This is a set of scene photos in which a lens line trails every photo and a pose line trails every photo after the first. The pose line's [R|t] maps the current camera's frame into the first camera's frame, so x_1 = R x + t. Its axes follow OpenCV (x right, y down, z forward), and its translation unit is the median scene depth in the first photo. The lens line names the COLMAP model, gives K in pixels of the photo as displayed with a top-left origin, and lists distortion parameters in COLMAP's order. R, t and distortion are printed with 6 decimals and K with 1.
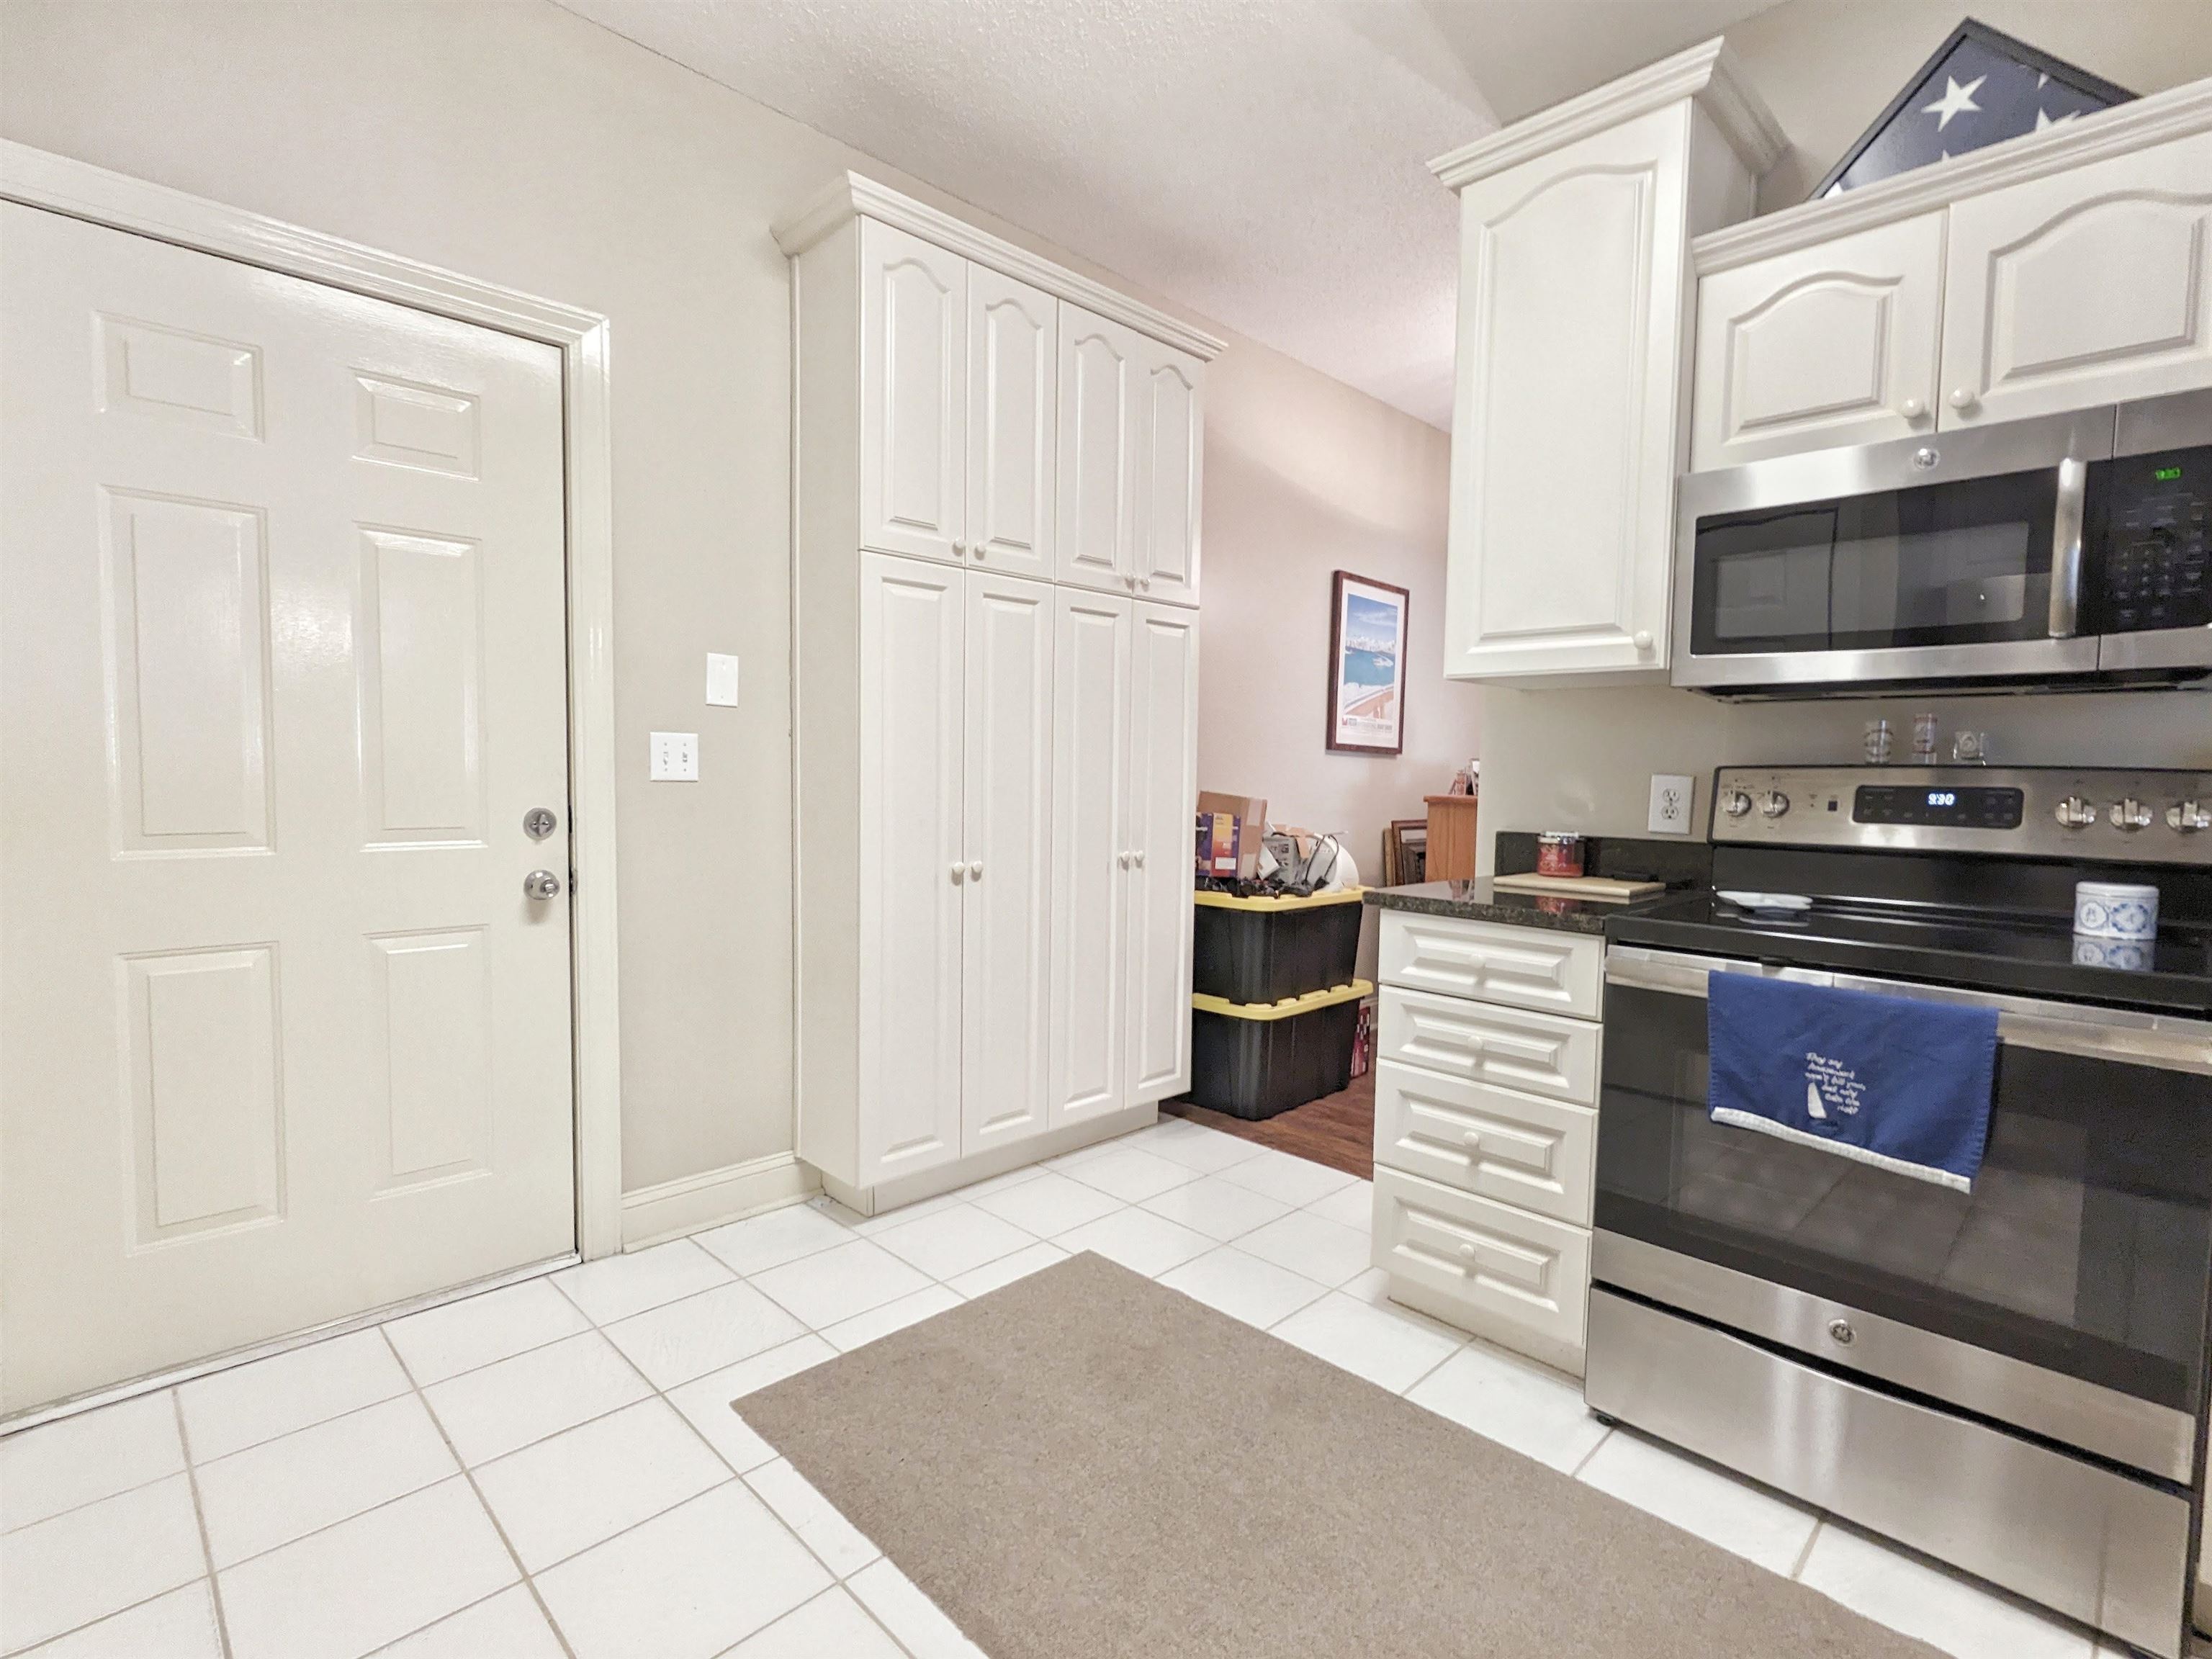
lens RADIAL K [[1063.5, 0, 1104.3], [0, 1063.5, 820.5], [0, 0, 1]] dist [0.003796, -0.000703]
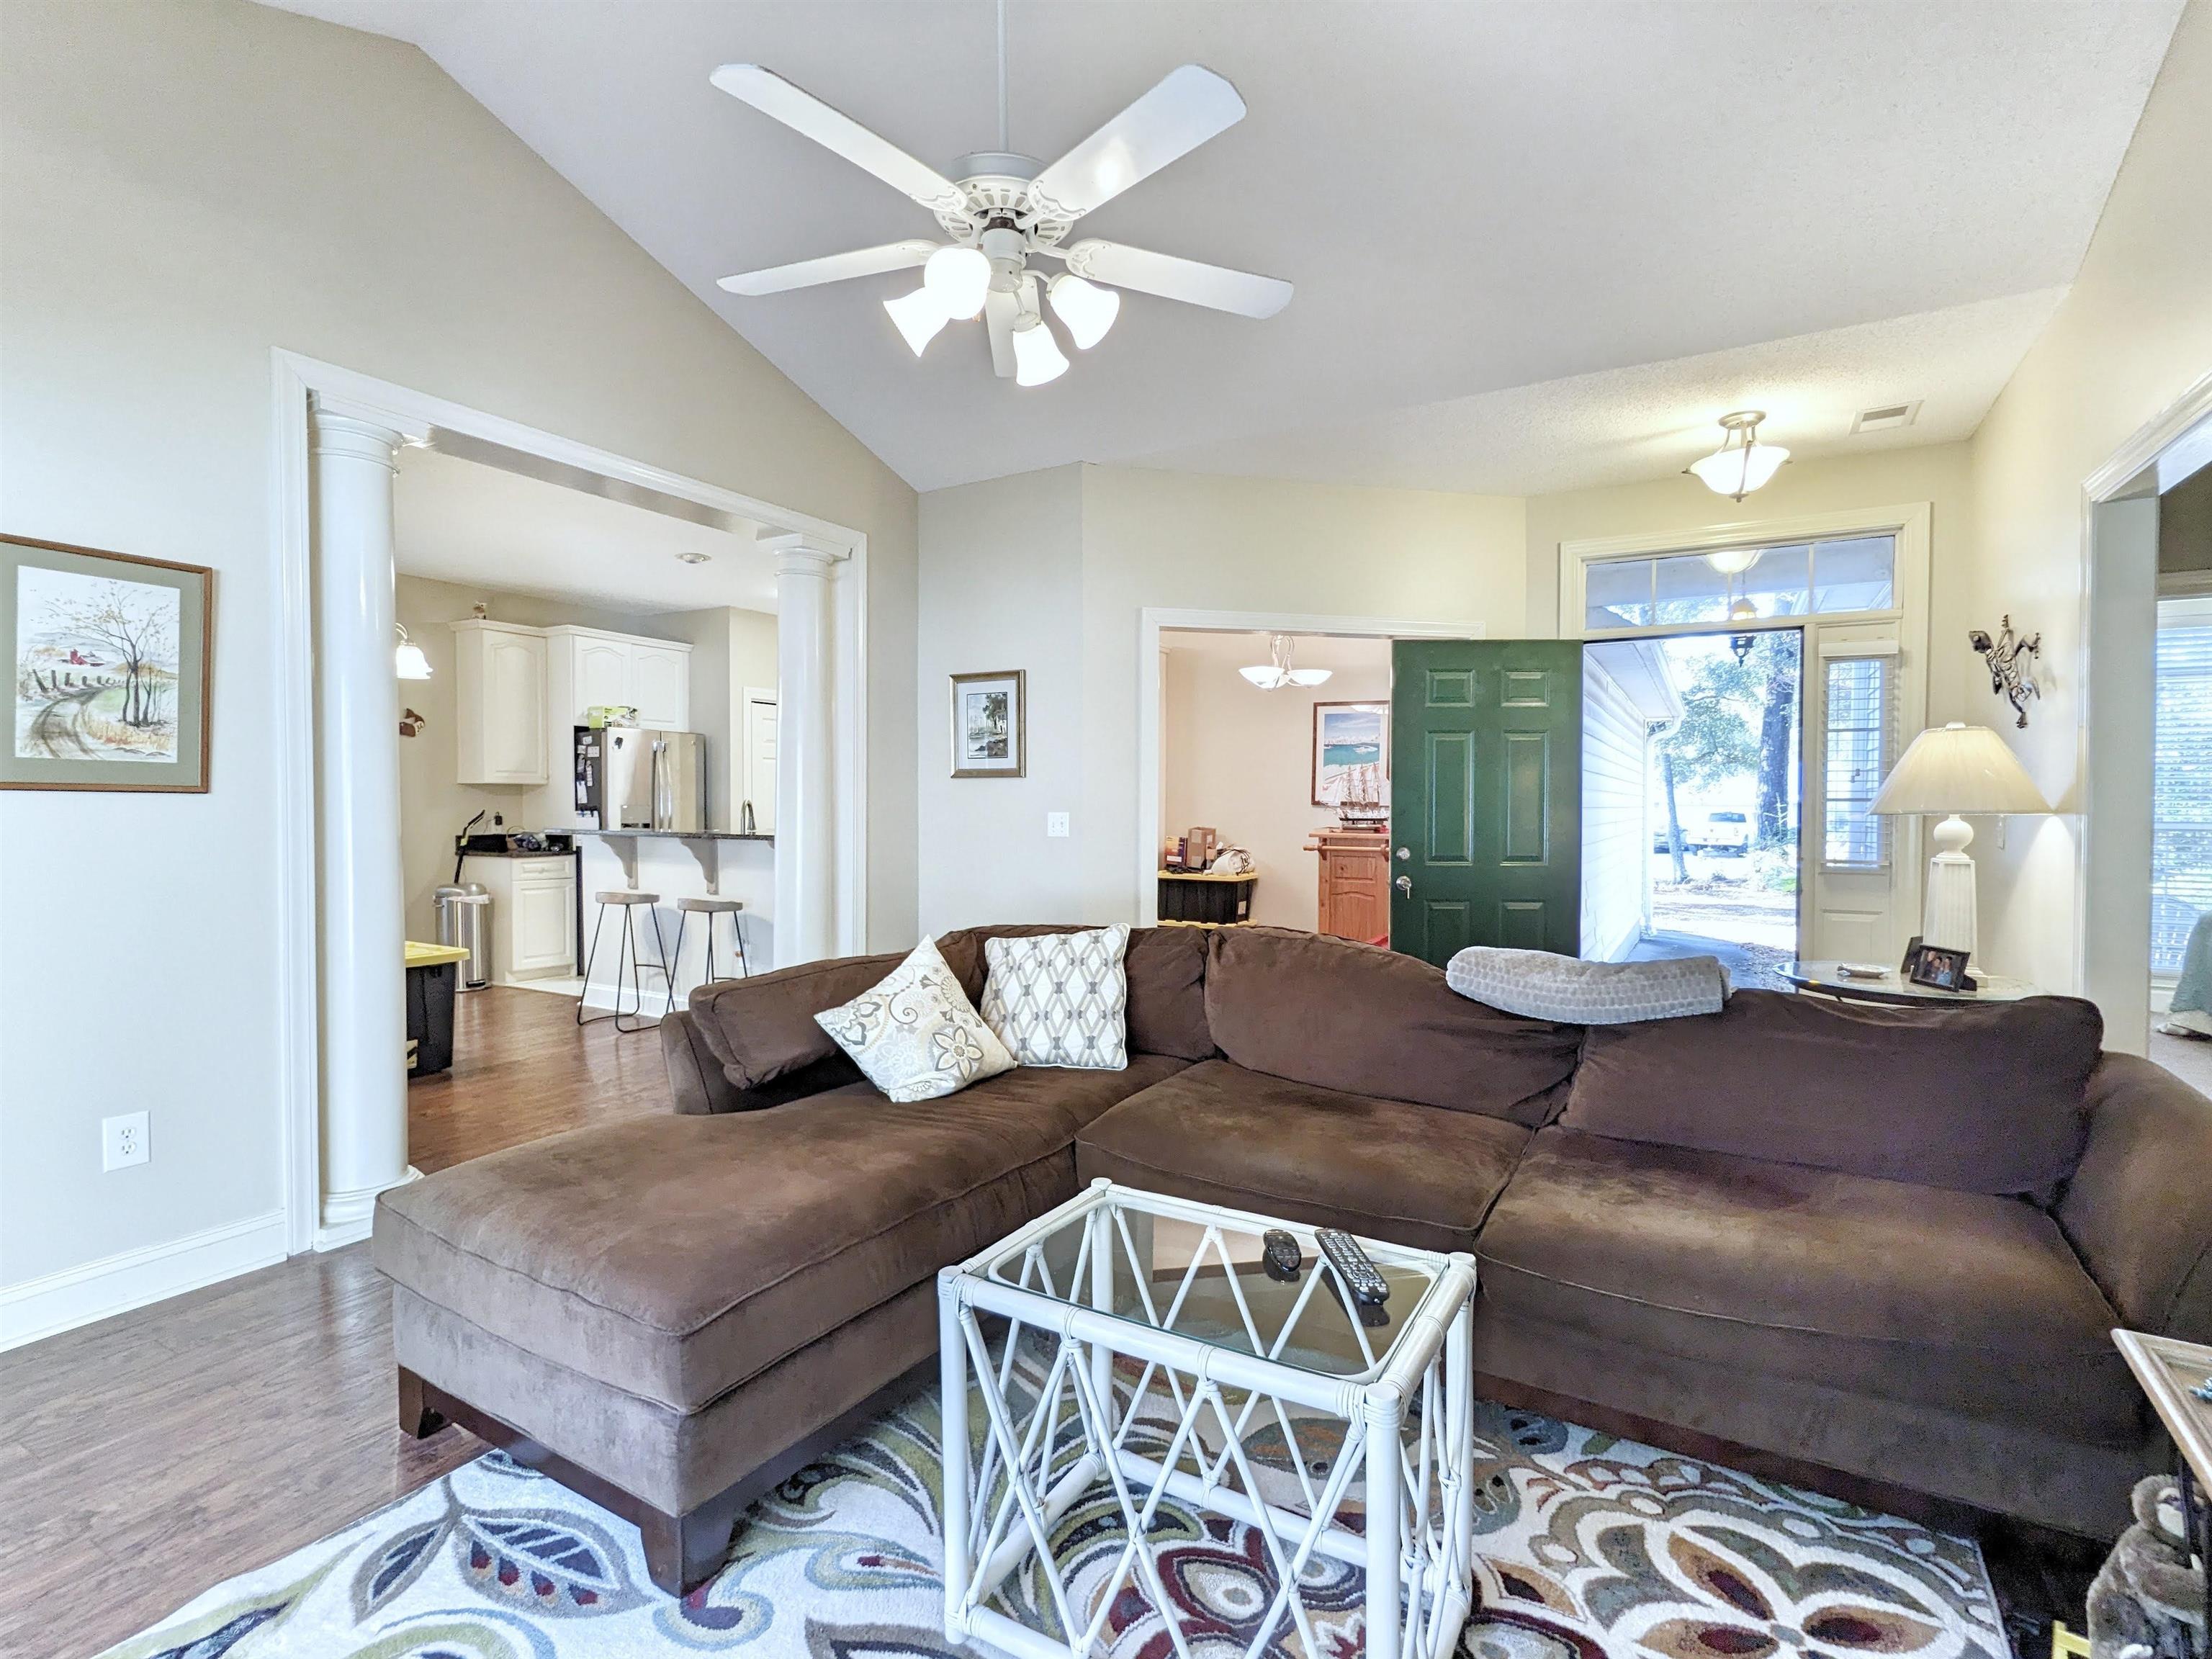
lens RADIAL K [[1063.5, 0, 1115.1], [0, 1063.5, 824.0], [0, 0, 1]] dist [0.003796, -0.000703]
pose [[0.263183, 0.003868, -0.964738, 3.930869], [-0.047243, 0.998844, -0.008883, -0.010920], [0.963589, 0.047915, 0.263061, 0.501457]]
